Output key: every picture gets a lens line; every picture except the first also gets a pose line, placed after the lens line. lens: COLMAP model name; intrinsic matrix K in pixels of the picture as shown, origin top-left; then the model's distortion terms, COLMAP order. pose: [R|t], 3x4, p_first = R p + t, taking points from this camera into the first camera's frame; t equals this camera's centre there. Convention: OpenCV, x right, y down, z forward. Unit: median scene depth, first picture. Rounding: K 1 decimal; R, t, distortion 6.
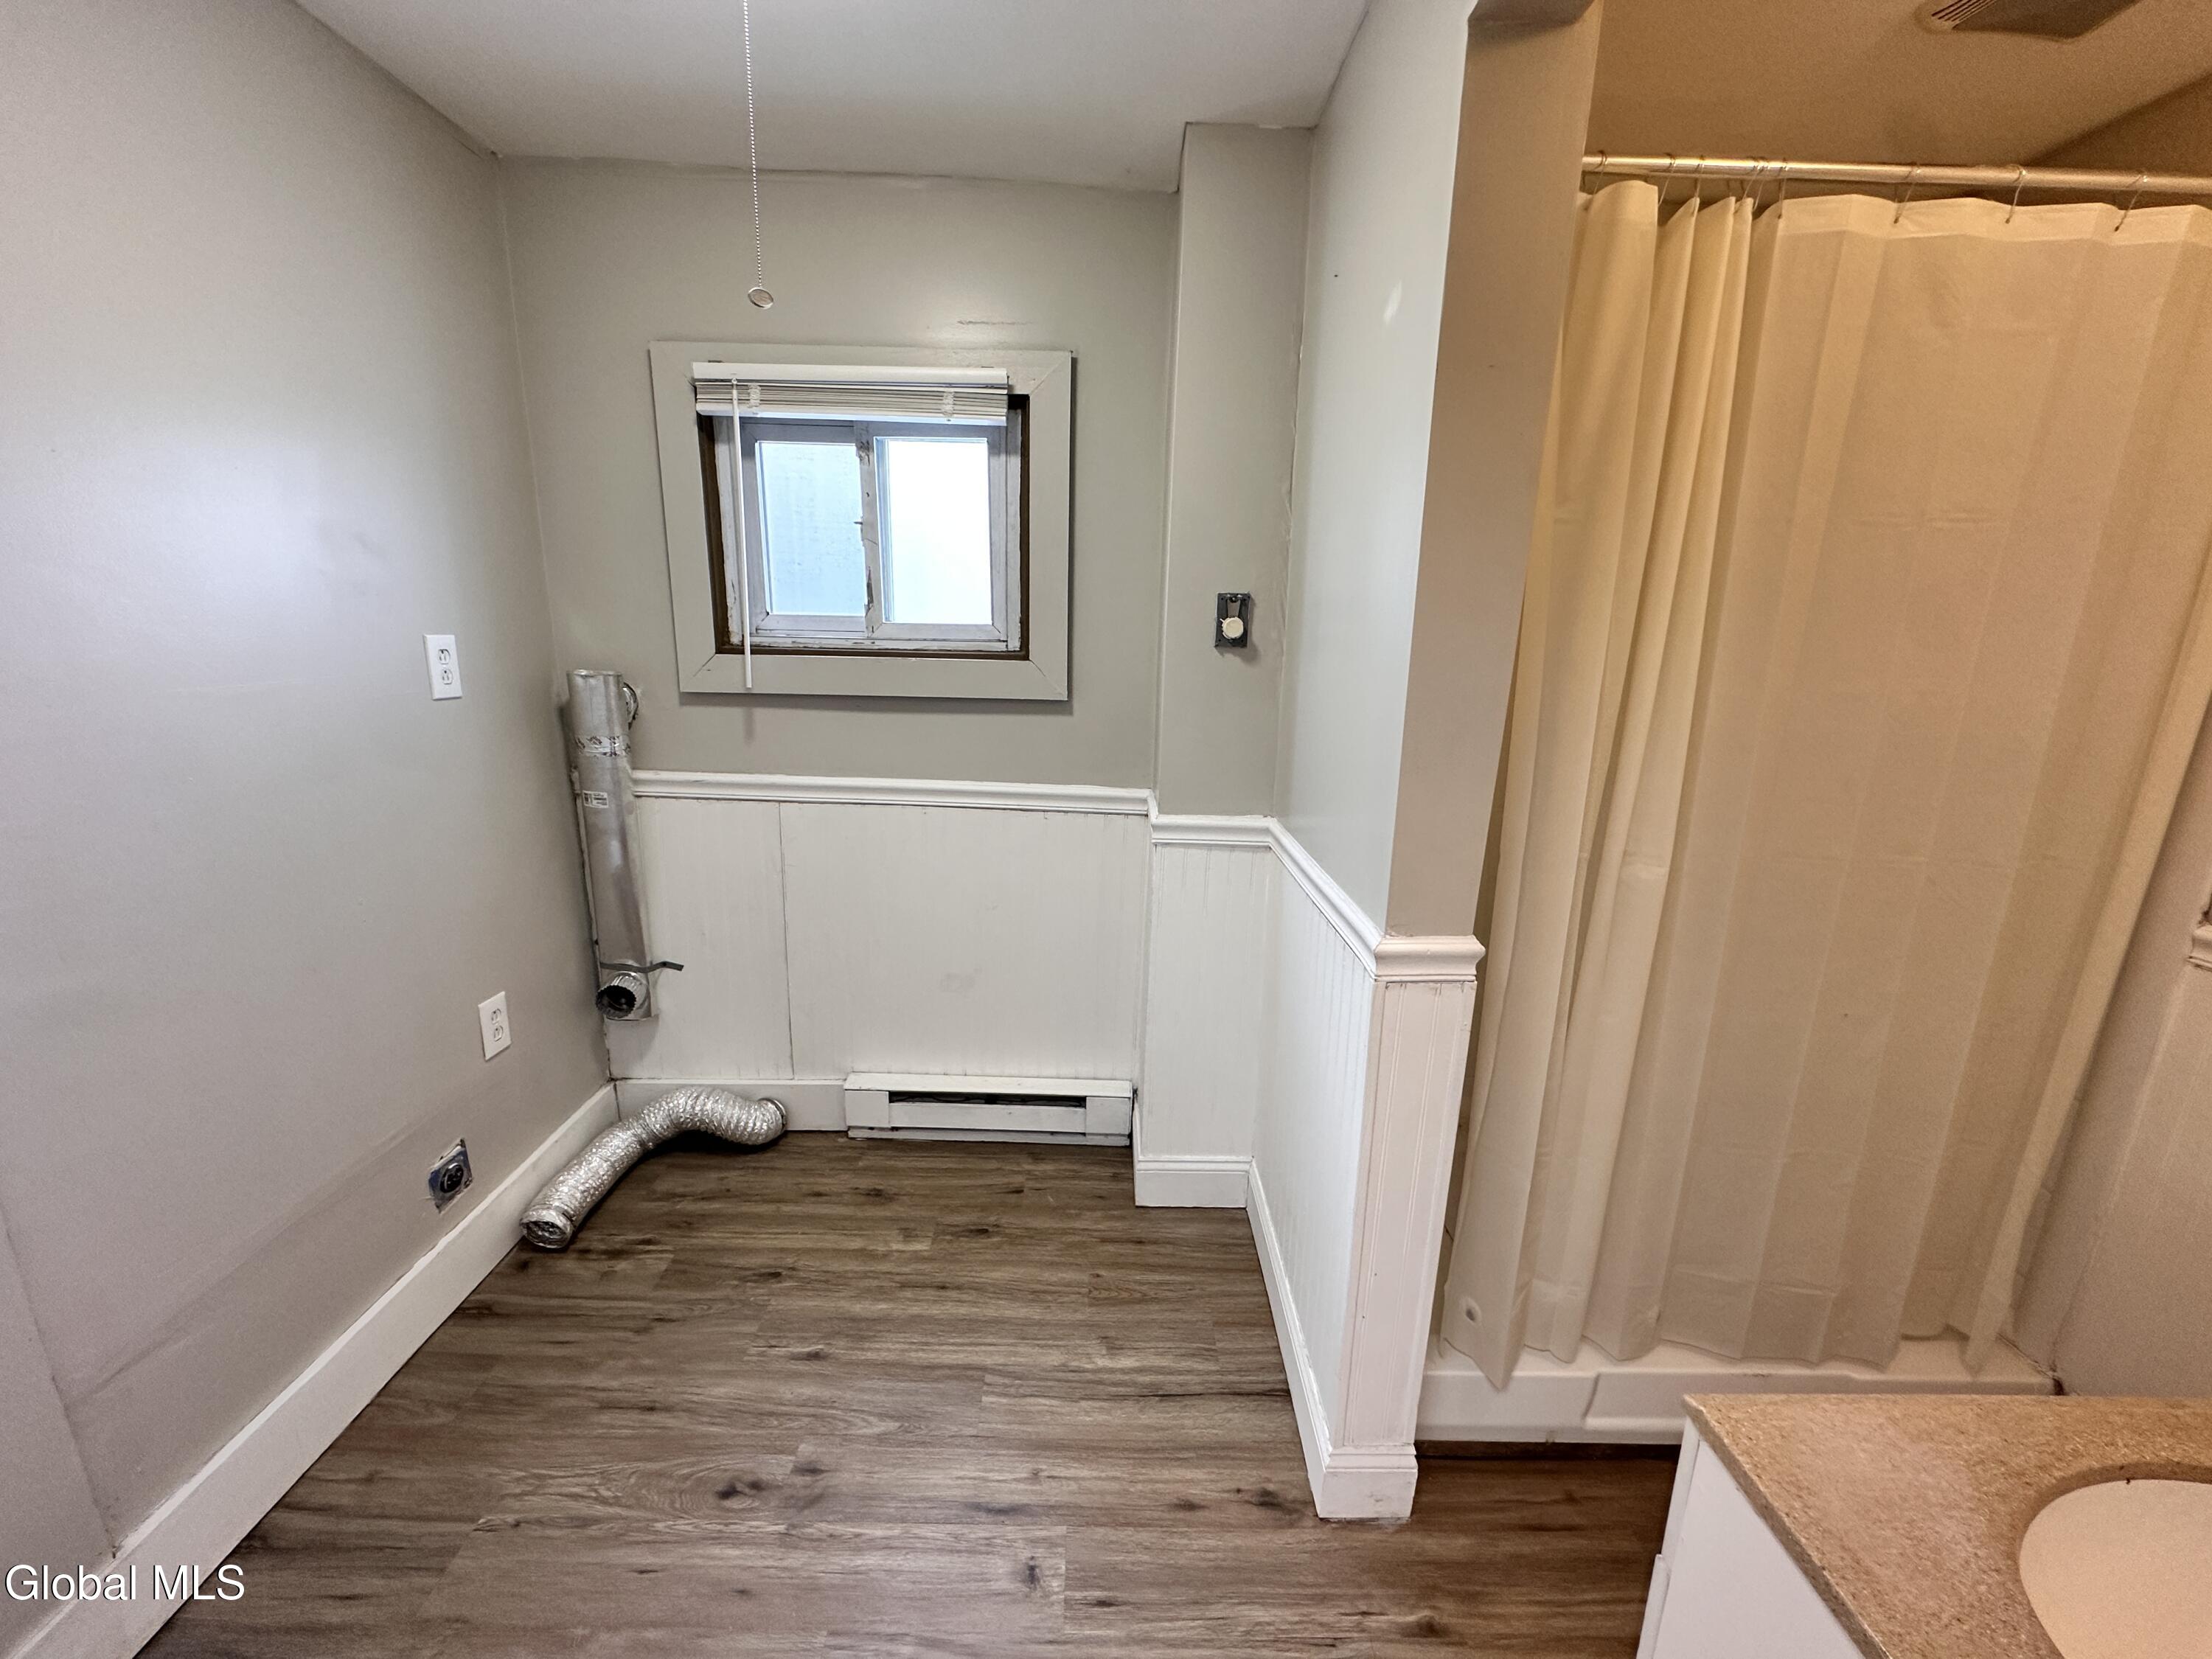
lens RADIAL K [[882.0, 0, 1108.1], [0, 882.0, 827.5], [0, 0, 1]] dist [-0.004408, 0.000076]
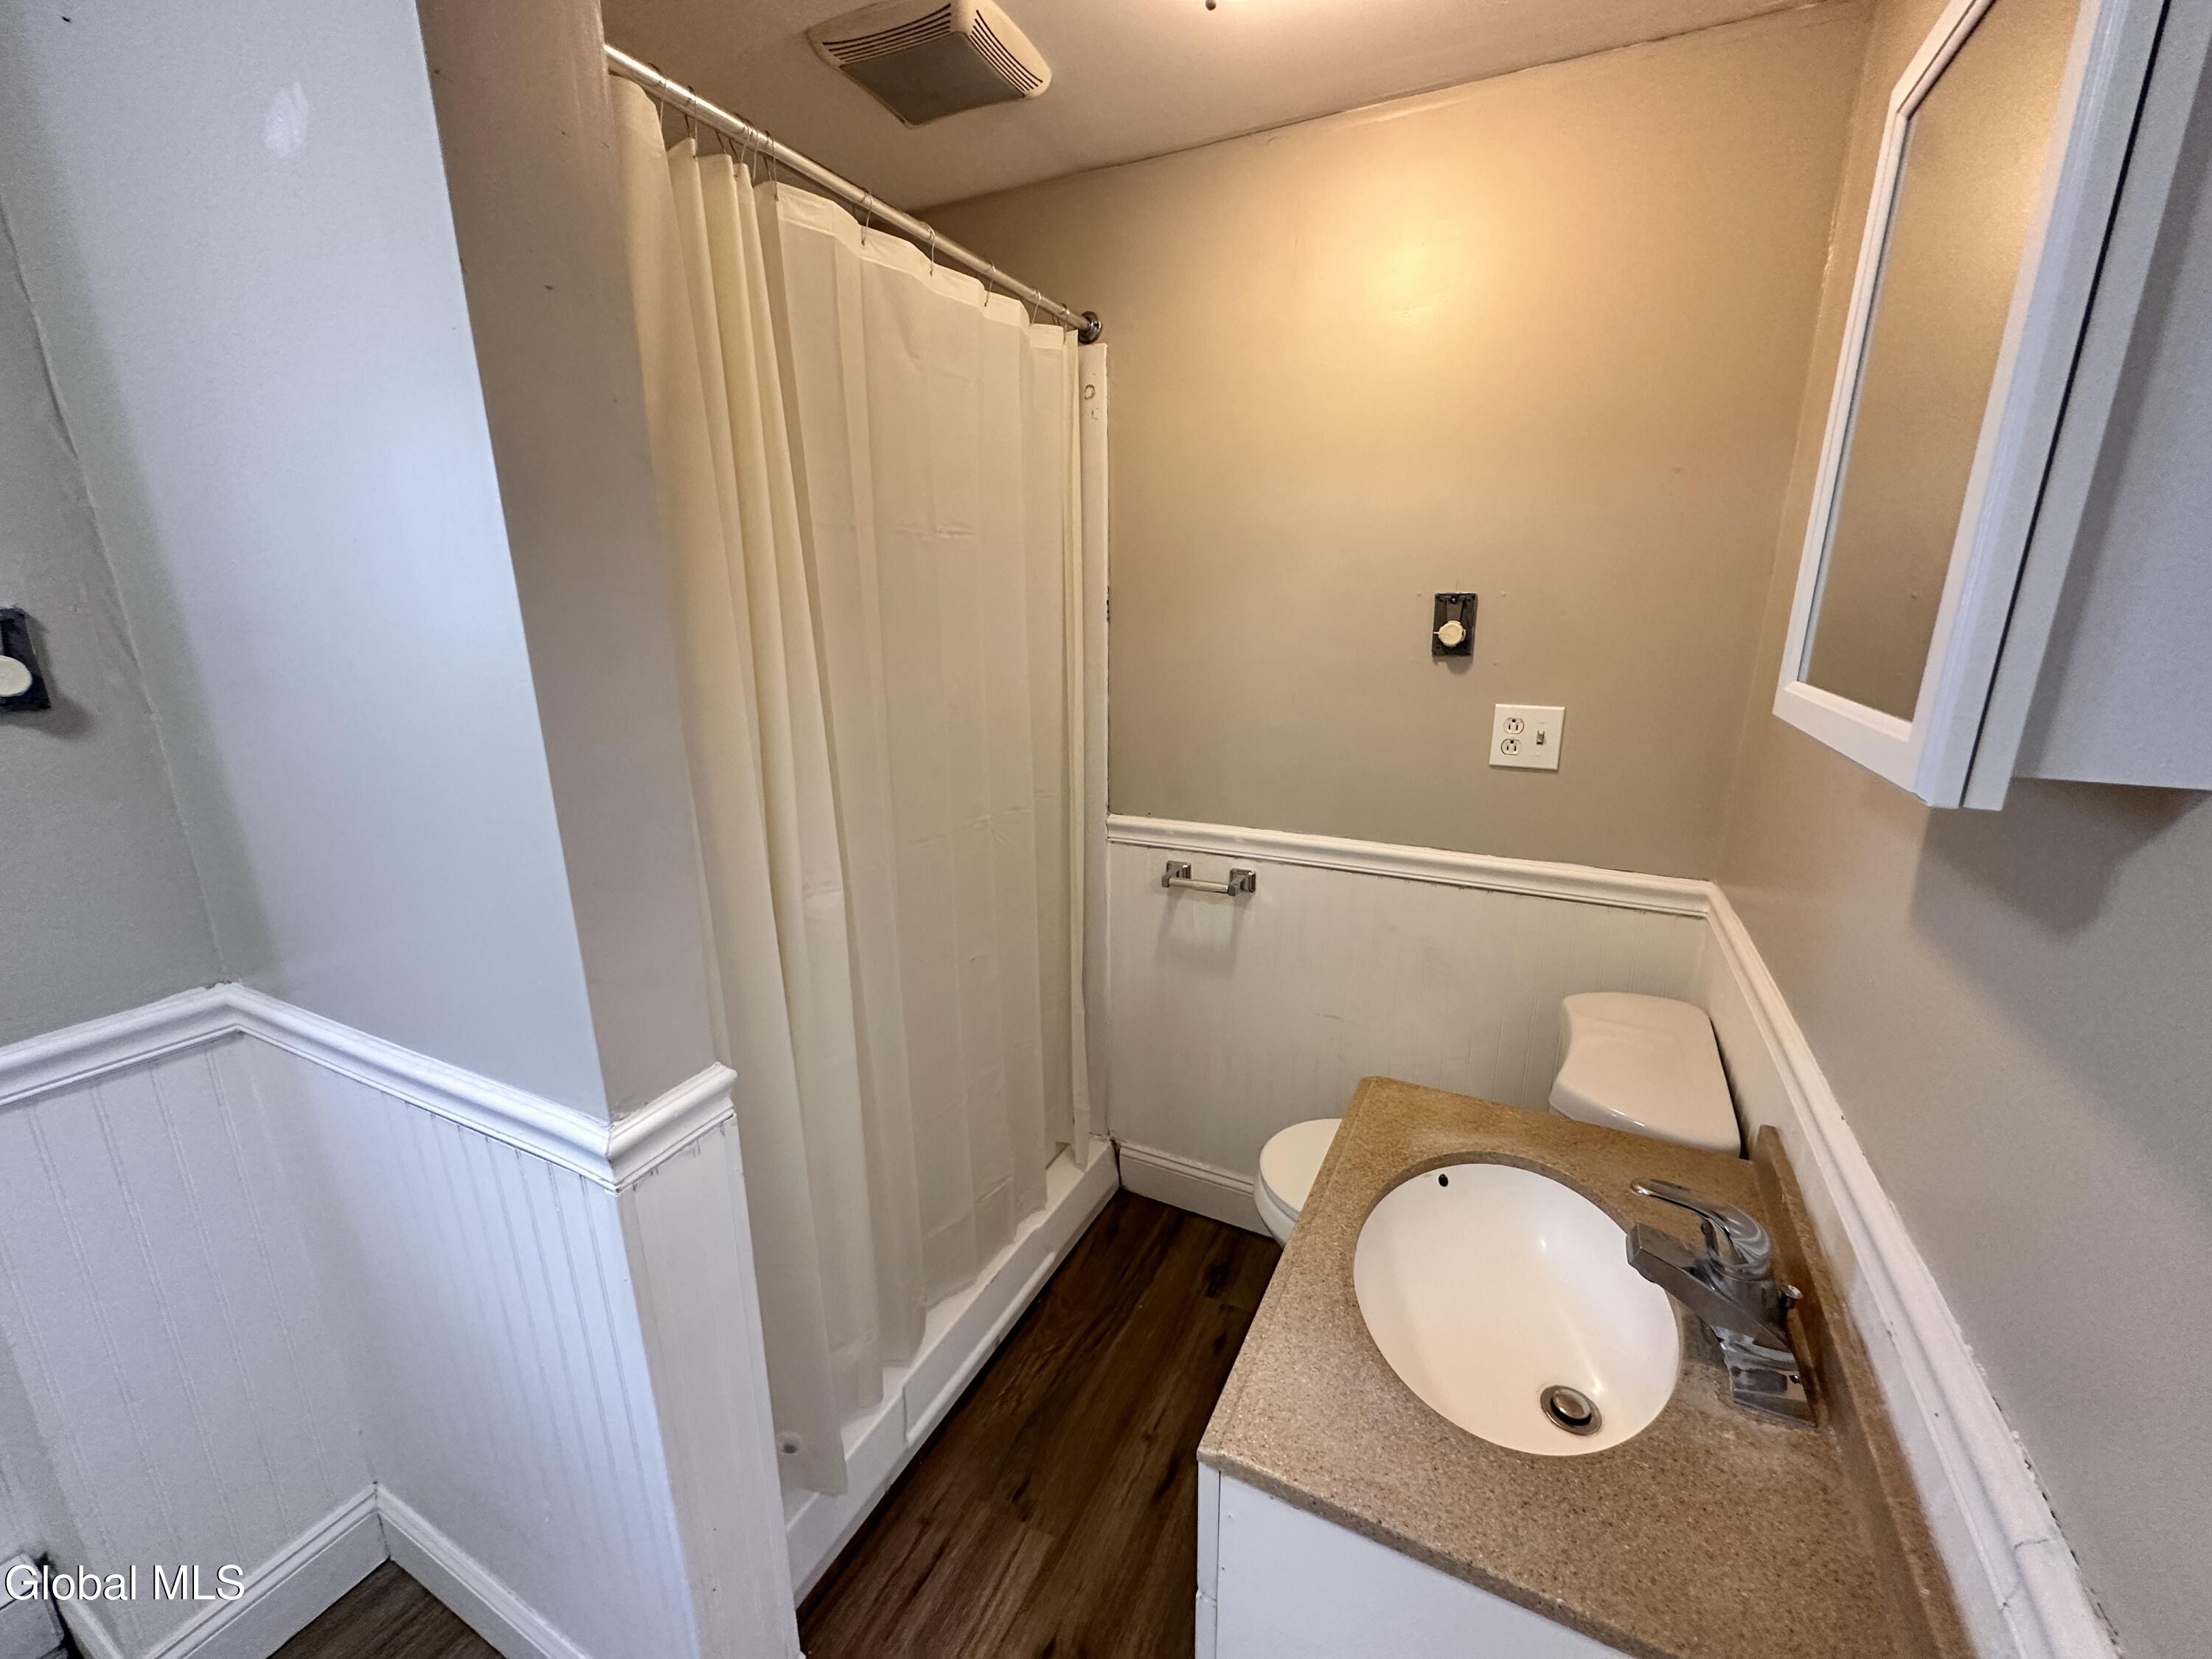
lens RADIAL K [[882.0, 0, 1108.1], [0, 882.0, 827.5], [0, 0, 1]] dist [-0.004408, 0.000076]
pose [[0.453905, -0.248676, 0.855646, -0.023530], [0.221355, 0.961634, 0.162054, -0.078179], [-0.863118, 0.115845, 0.491536, 0.192936]]
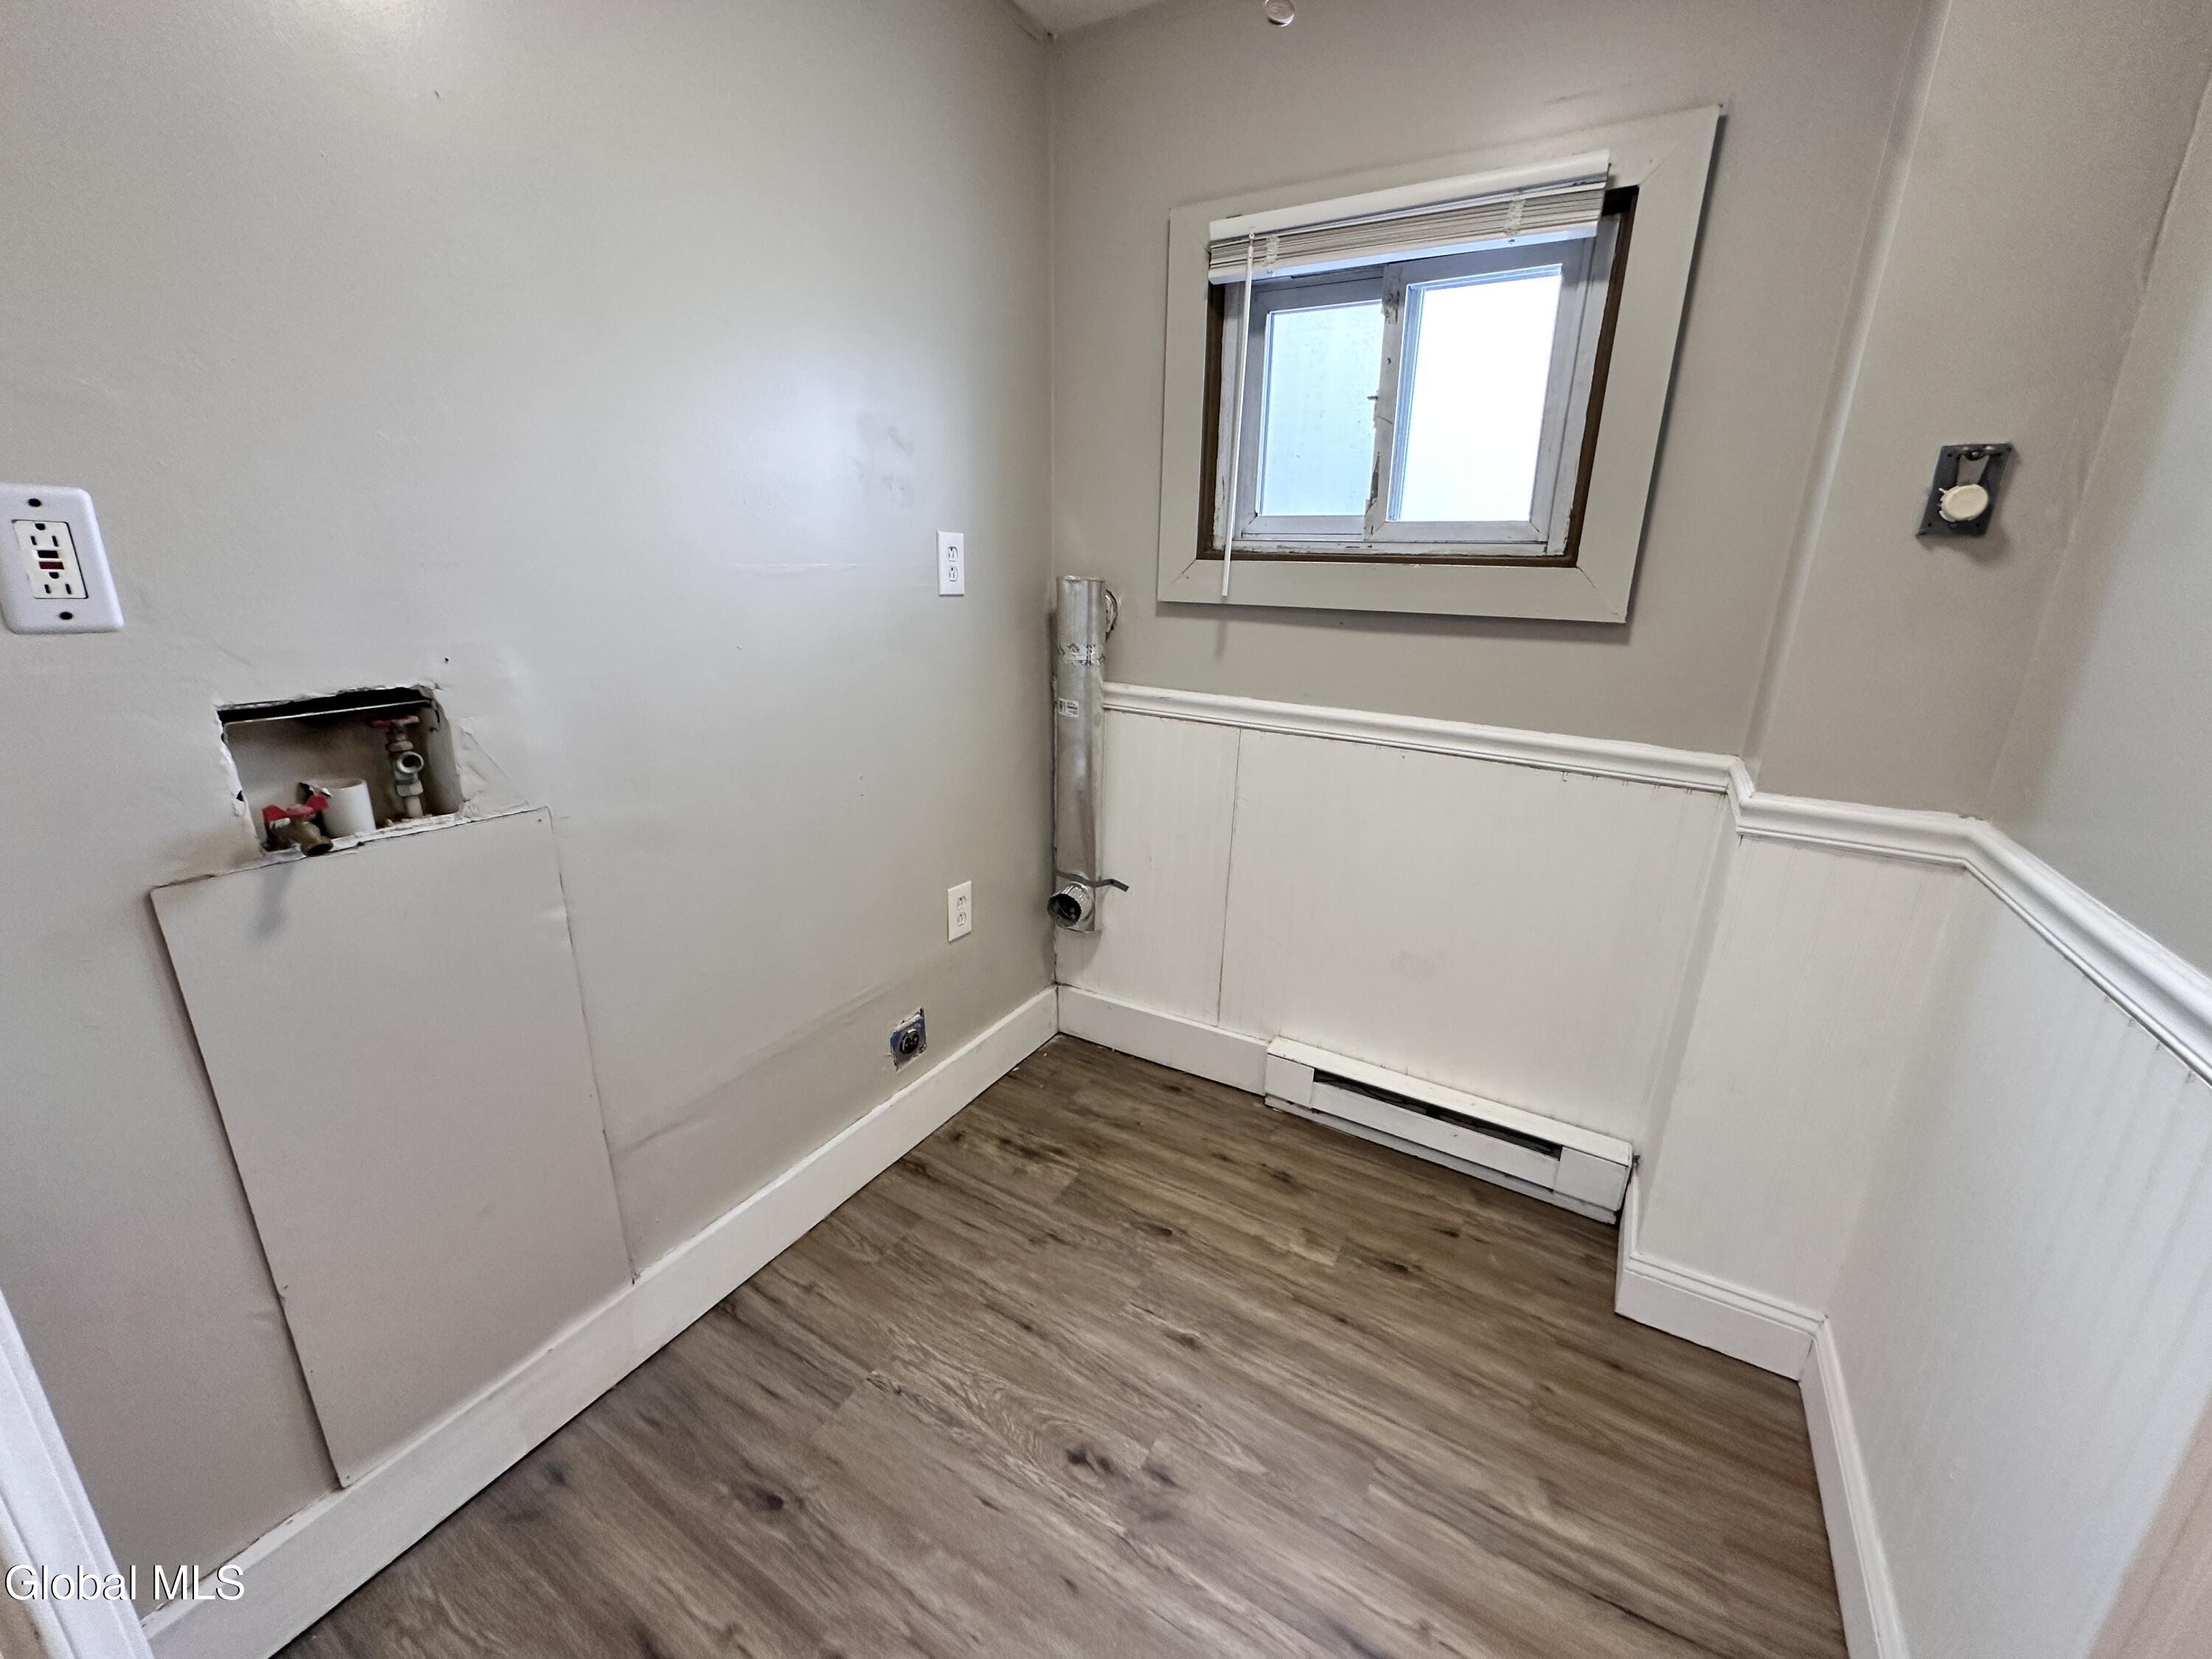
lens RADIAL K [[882.0, 0, 1108.1], [0, 882.0, 827.5], [0, 0, 1]] dist [-0.004408, 0.000076]
pose [[0.858876, 0.144428, -0.491399, -0.035056], [-0.119316, 0.989442, 0.082265, 0.016291], [0.498093, -0.012024, 0.867040, 0.167941]]
